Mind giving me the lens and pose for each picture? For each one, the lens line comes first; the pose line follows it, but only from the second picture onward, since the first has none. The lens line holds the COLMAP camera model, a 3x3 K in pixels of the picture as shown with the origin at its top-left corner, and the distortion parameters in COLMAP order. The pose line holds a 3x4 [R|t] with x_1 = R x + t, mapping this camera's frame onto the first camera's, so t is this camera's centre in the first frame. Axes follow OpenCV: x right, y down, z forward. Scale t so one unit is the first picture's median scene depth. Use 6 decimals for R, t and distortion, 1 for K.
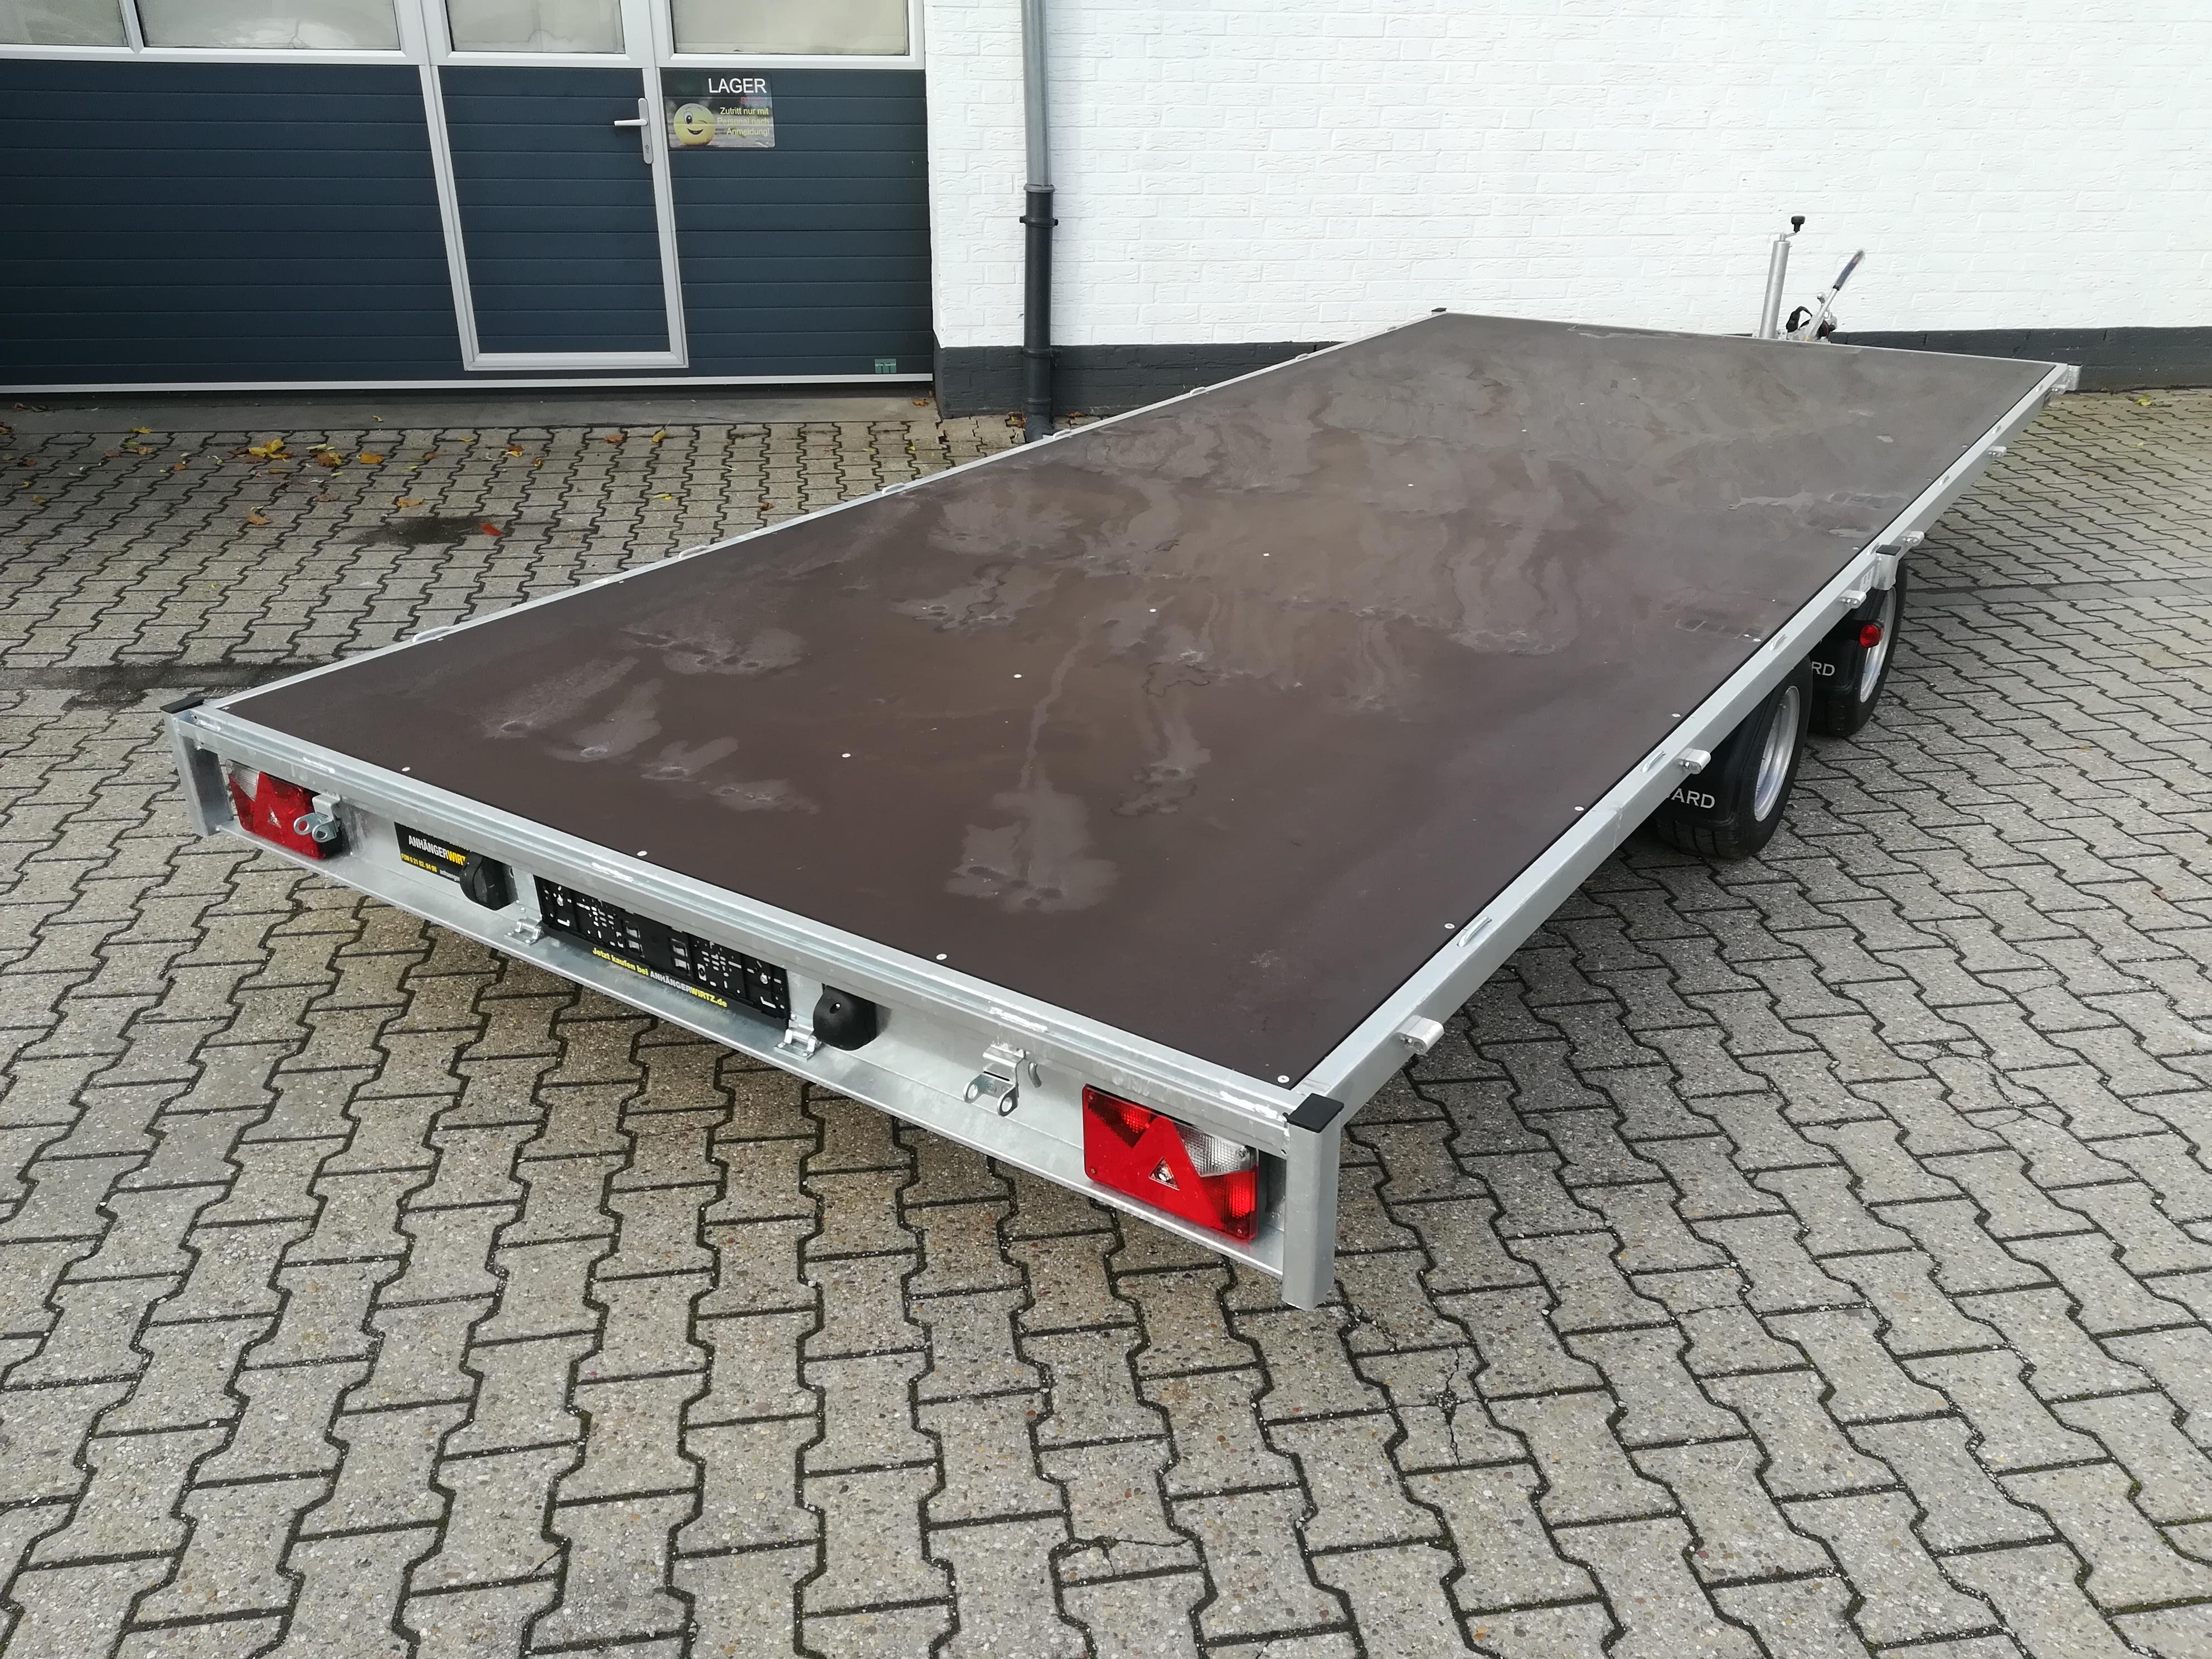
lens RADIAL K [[1719.0, 0, 1101.8], [0, 1719.0, 836.1], [0, 0, 1]] dist [0.054315, -0.069734]
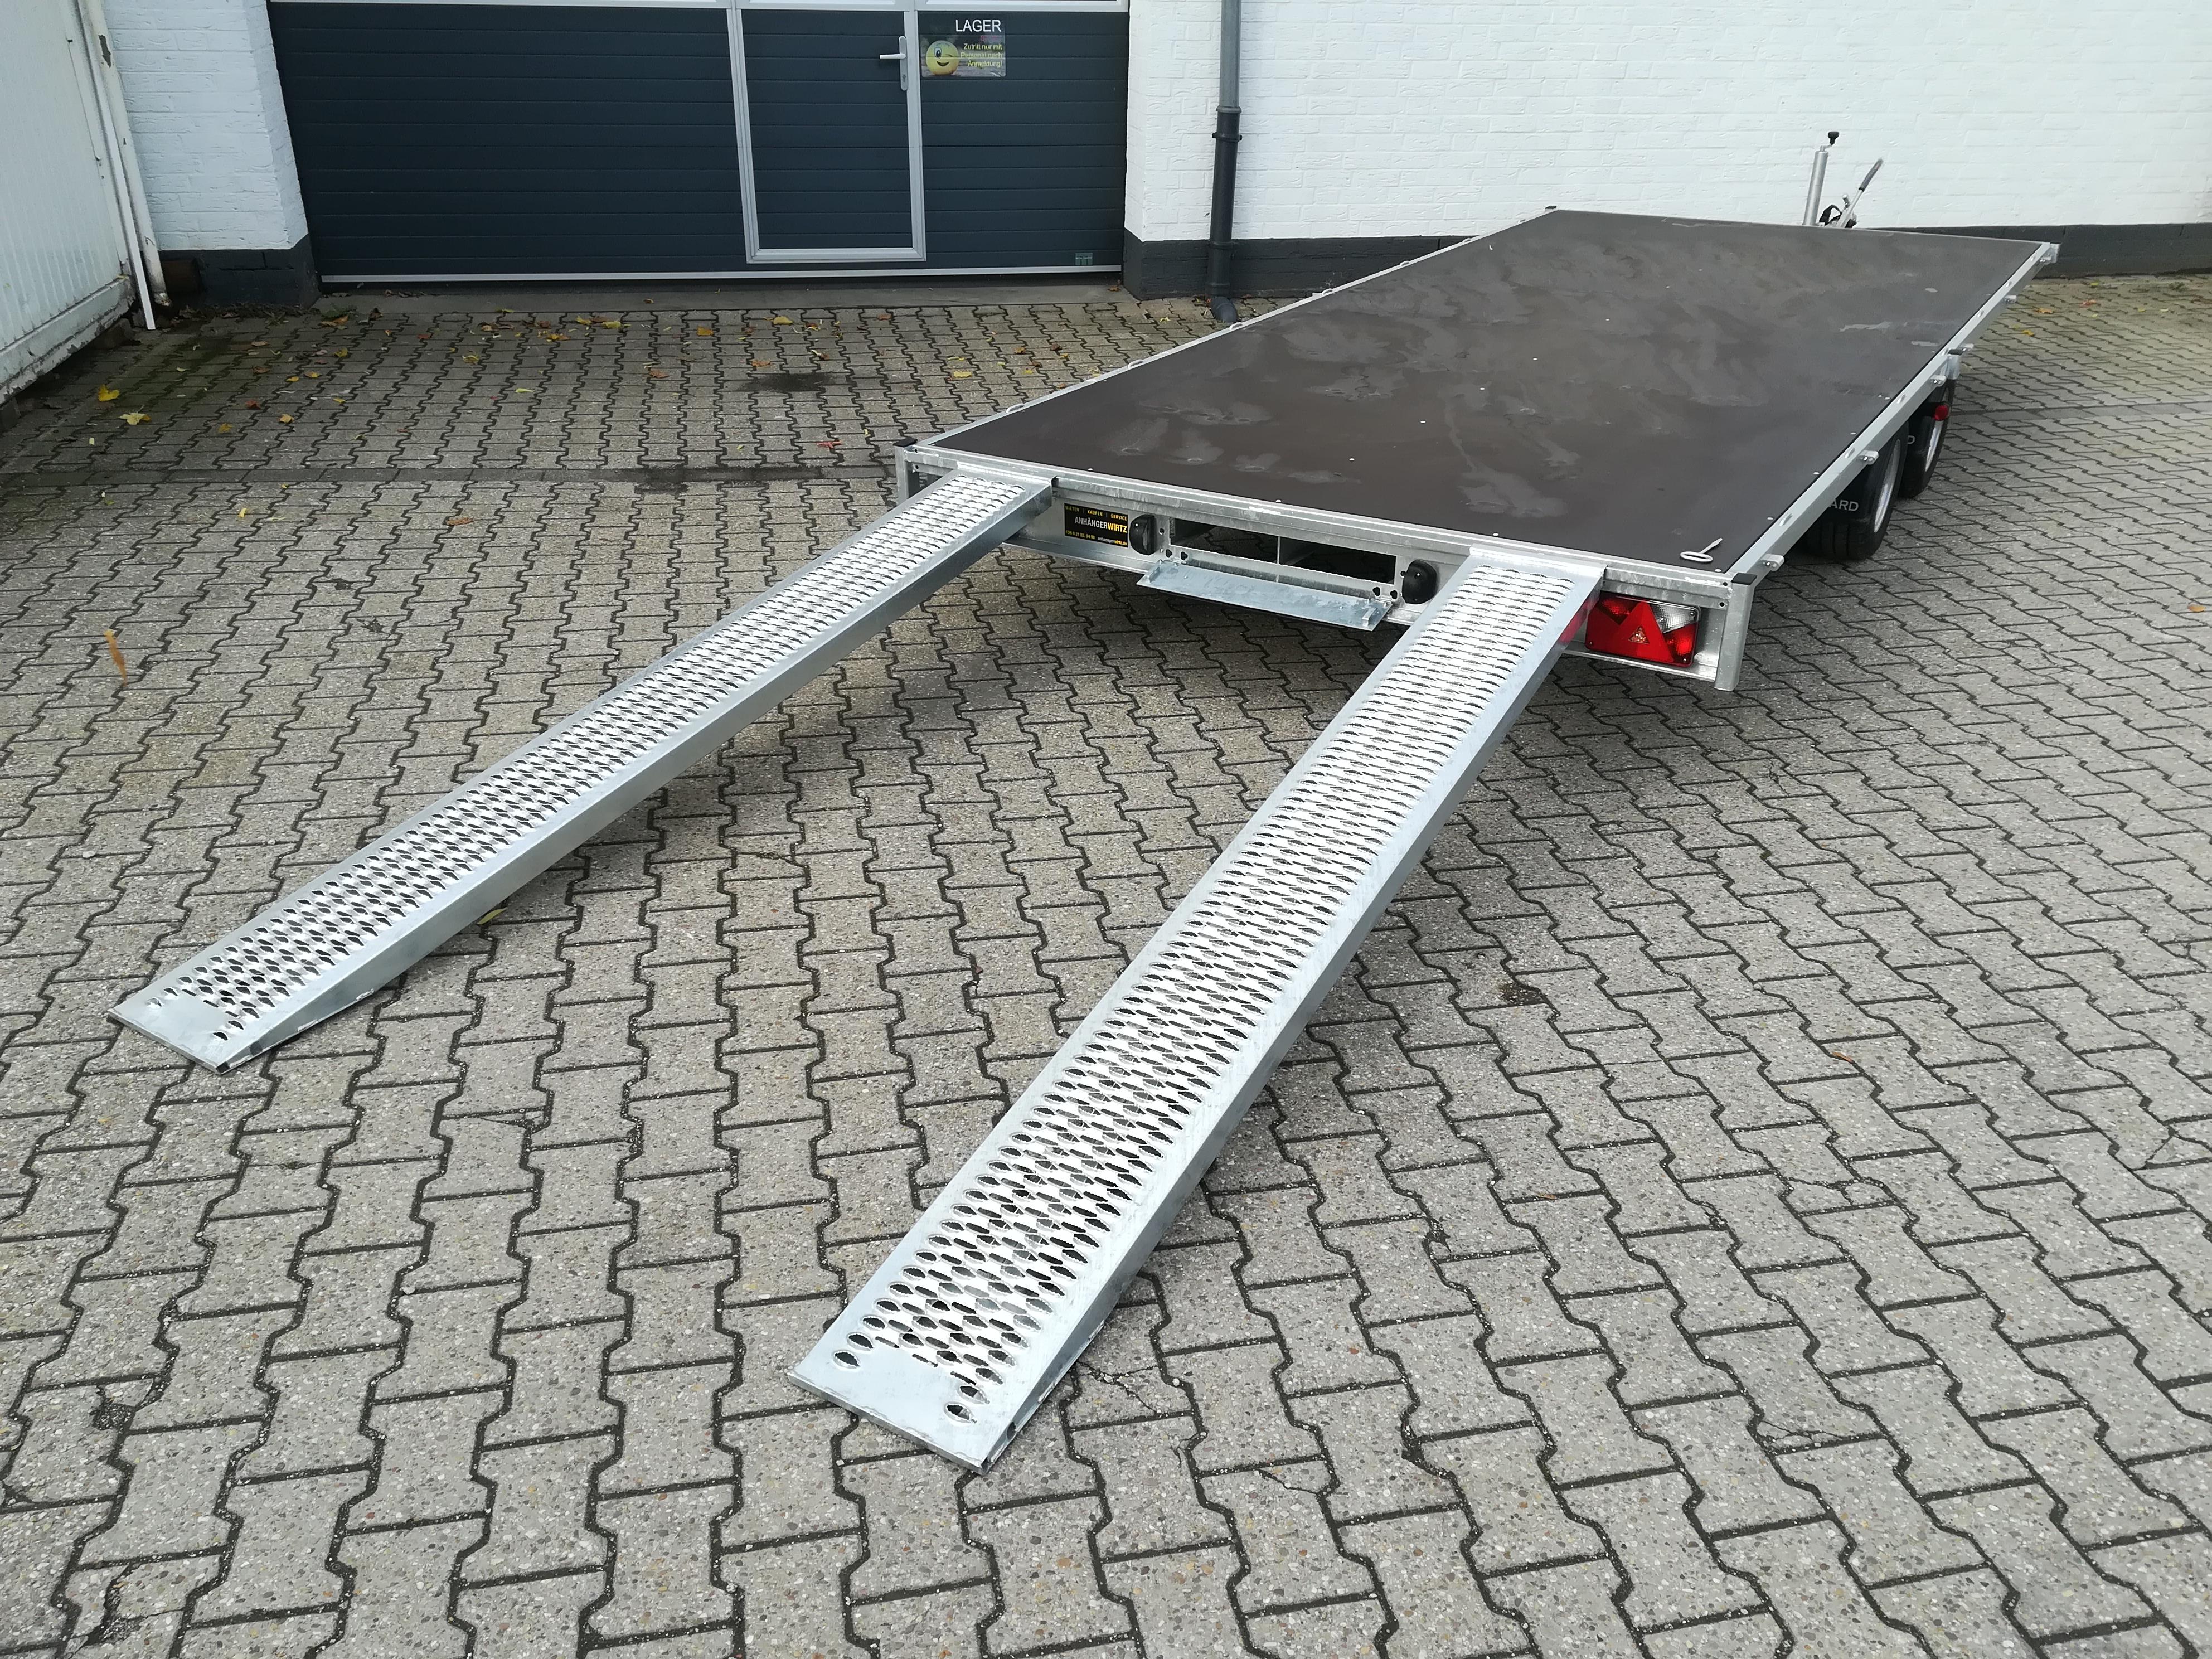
lens RADIAL K [[1735.6, 0, 1106.0], [0, 1735.6, 829.5], [0, 0, 1]] dist [0.050791, -0.064680]
pose [[0.998942, -0.017693, 0.042442, -0.265883], [0.016450, 0.999431, 0.029458, 0.145053], [-0.042939, -0.028729, 0.998665, -0.369545]]
